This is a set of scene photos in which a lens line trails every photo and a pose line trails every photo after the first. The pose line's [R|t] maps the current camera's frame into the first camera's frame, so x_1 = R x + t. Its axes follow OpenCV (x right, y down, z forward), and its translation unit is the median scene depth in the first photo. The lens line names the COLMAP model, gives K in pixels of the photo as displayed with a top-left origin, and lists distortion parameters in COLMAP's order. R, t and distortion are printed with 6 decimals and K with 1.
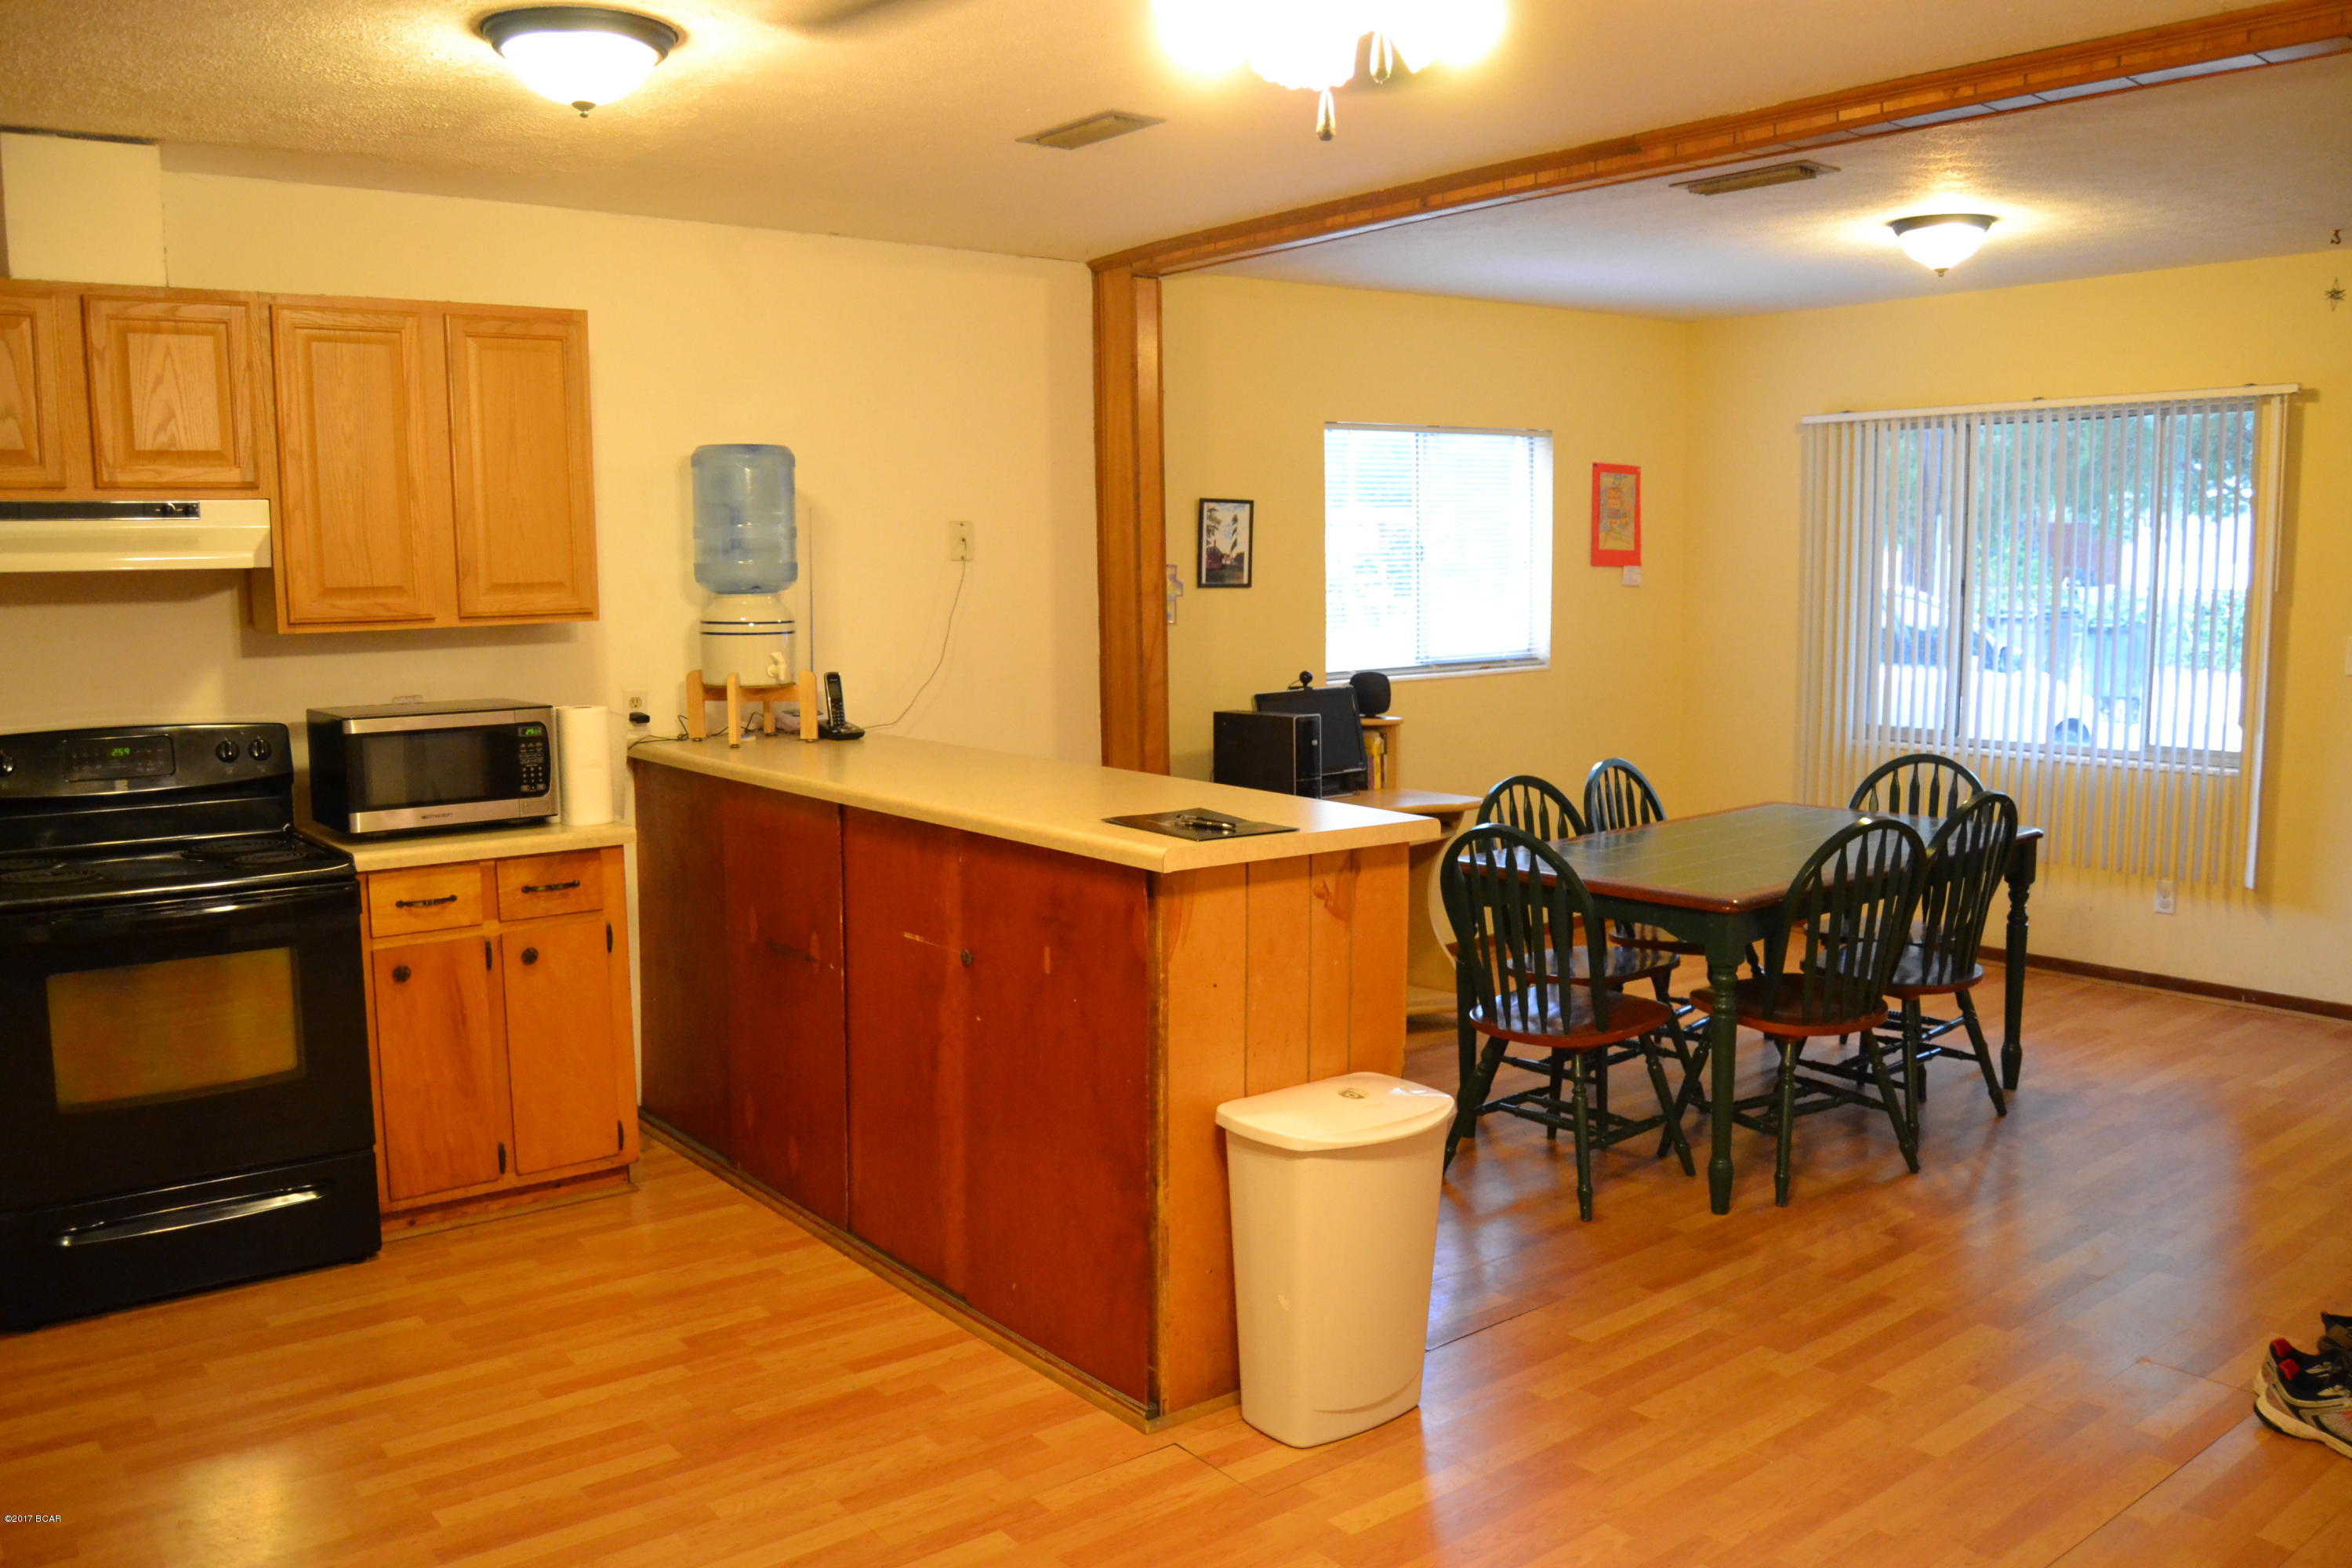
lens RADIAL K [[1864.3, 0, 1176.0], [0, 1864.3, 784.0], [0, 0, 1]] dist [-0.063195, -0.002108]
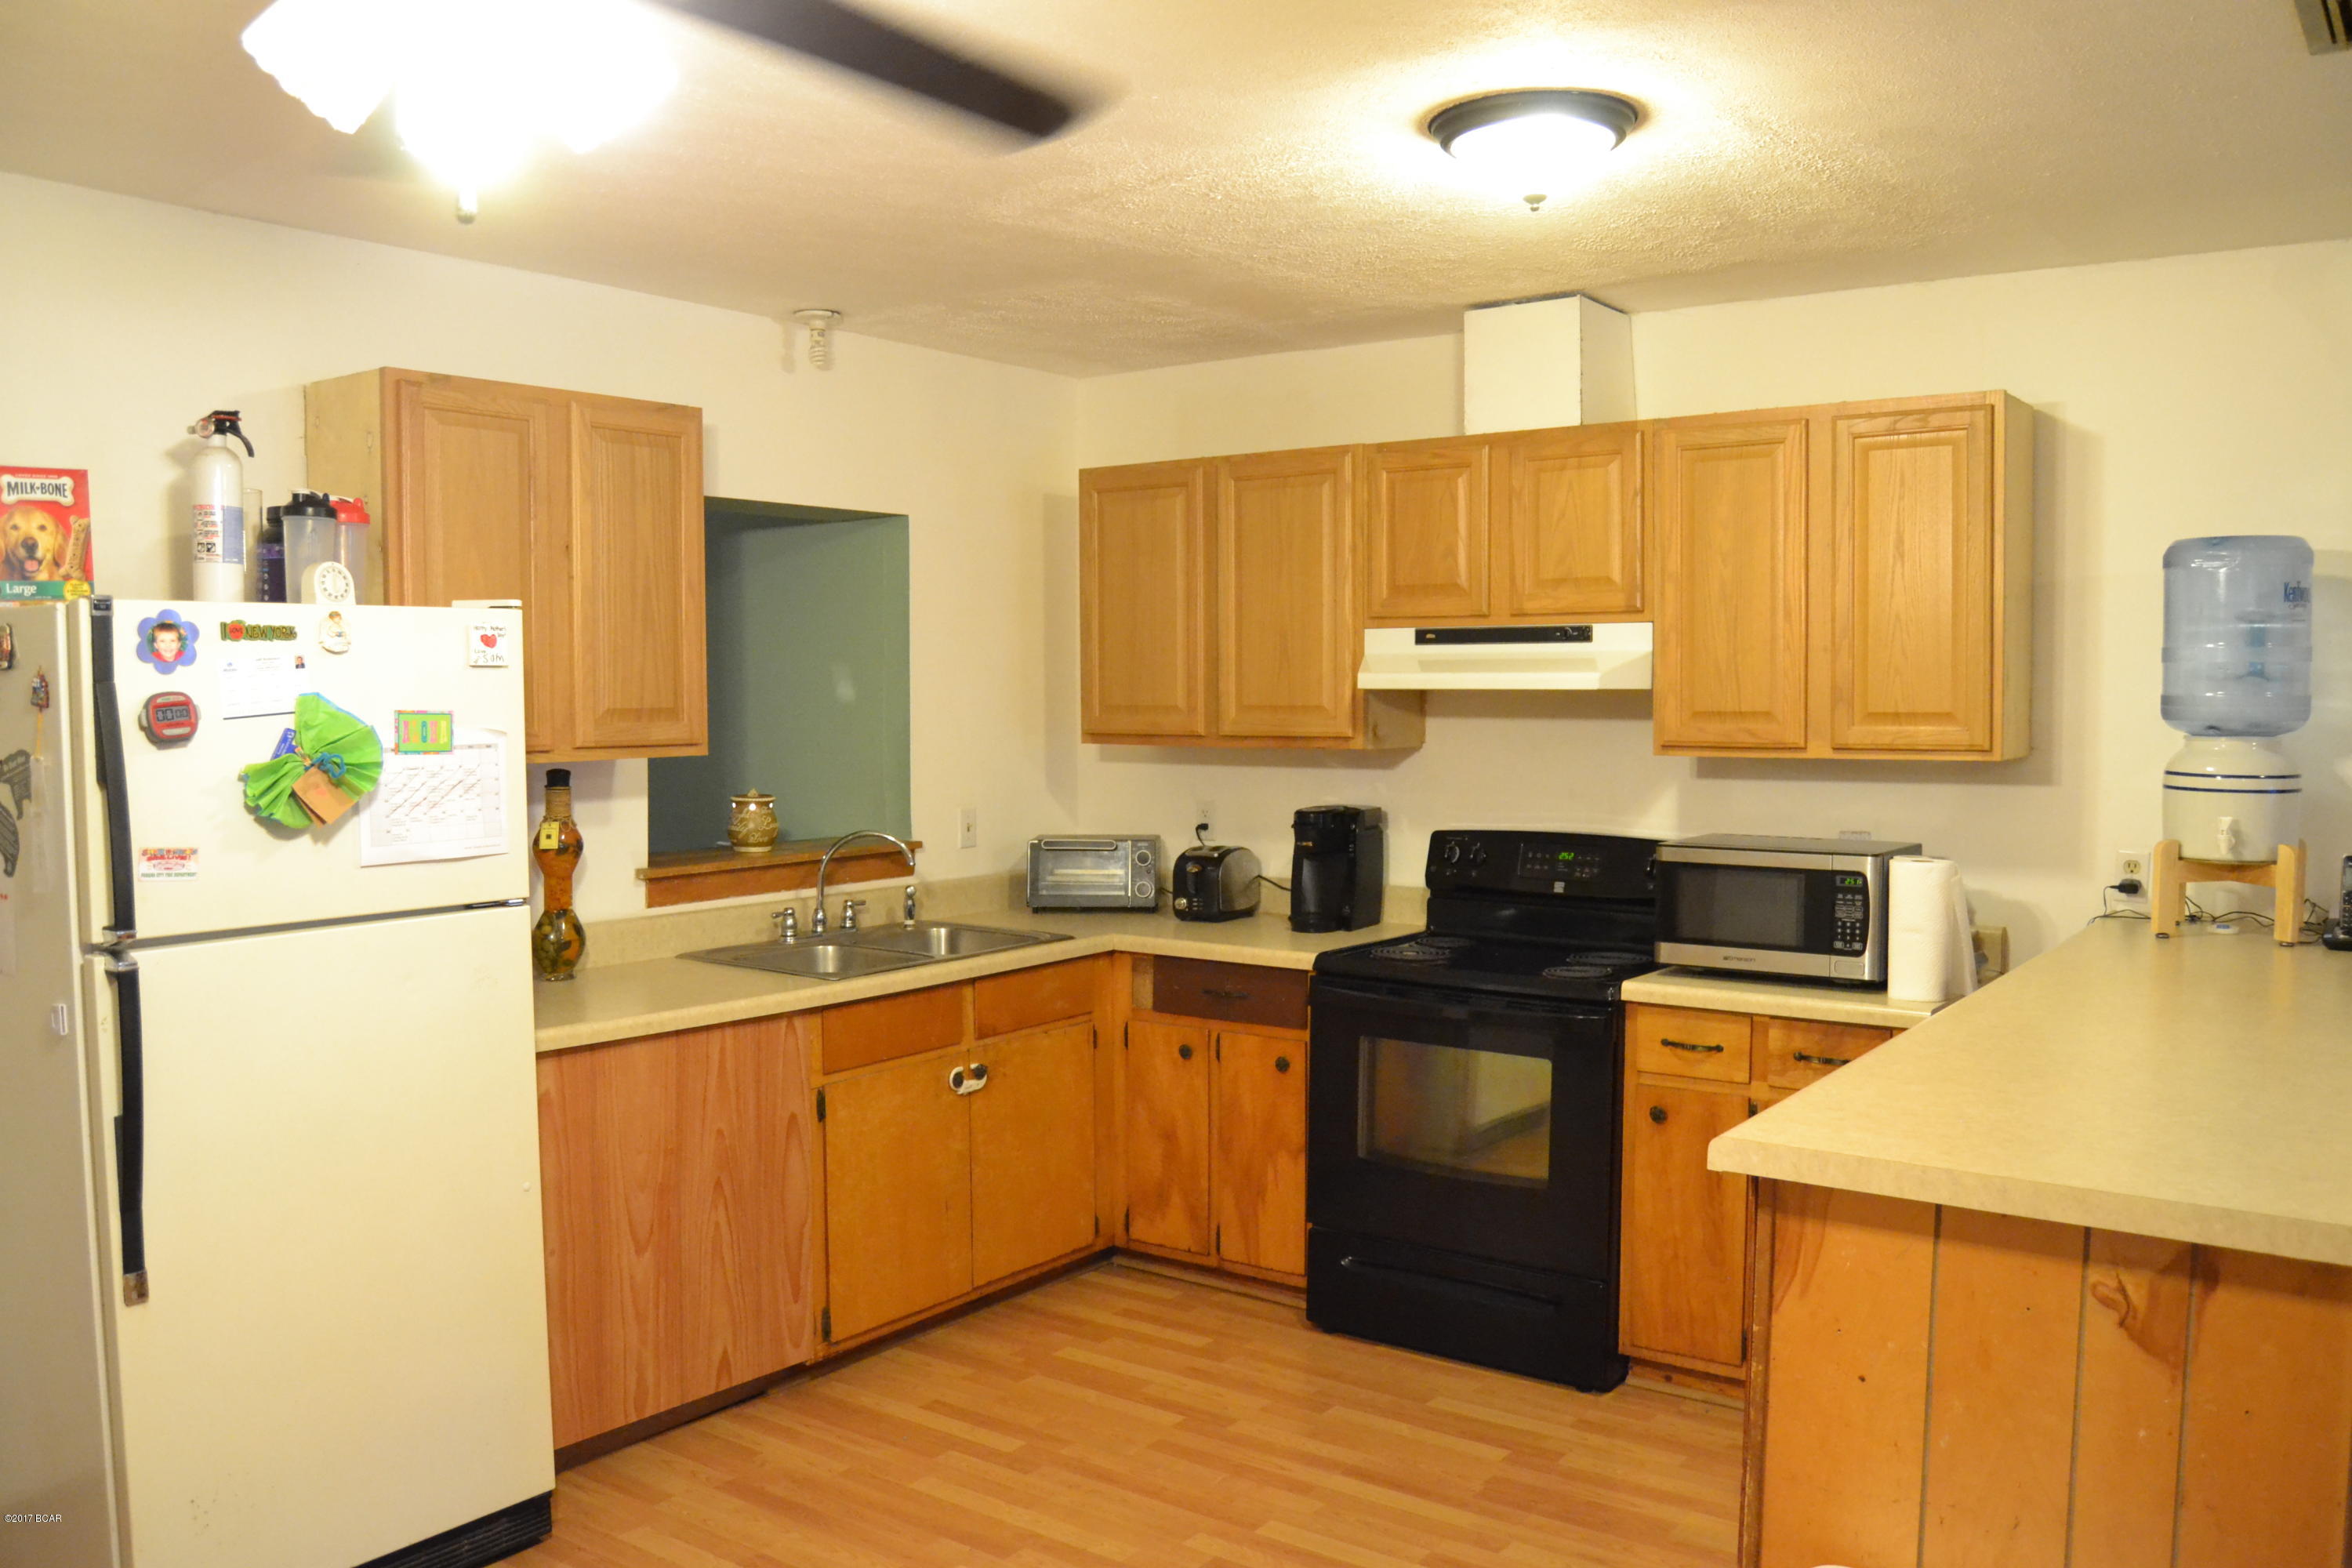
lens RADIAL K [[1895.3, 0, 1176.0], [0, 1895.3, 784.0], [0, 0, 1]] dist [-0.090735, 0.000170]
pose [[0.271493, 0.058547, -0.960658, 0.431789], [-0.118284, 0.992611, 0.027065, -0.063229], [0.955144, 0.106282, 0.276412, 0.467242]]
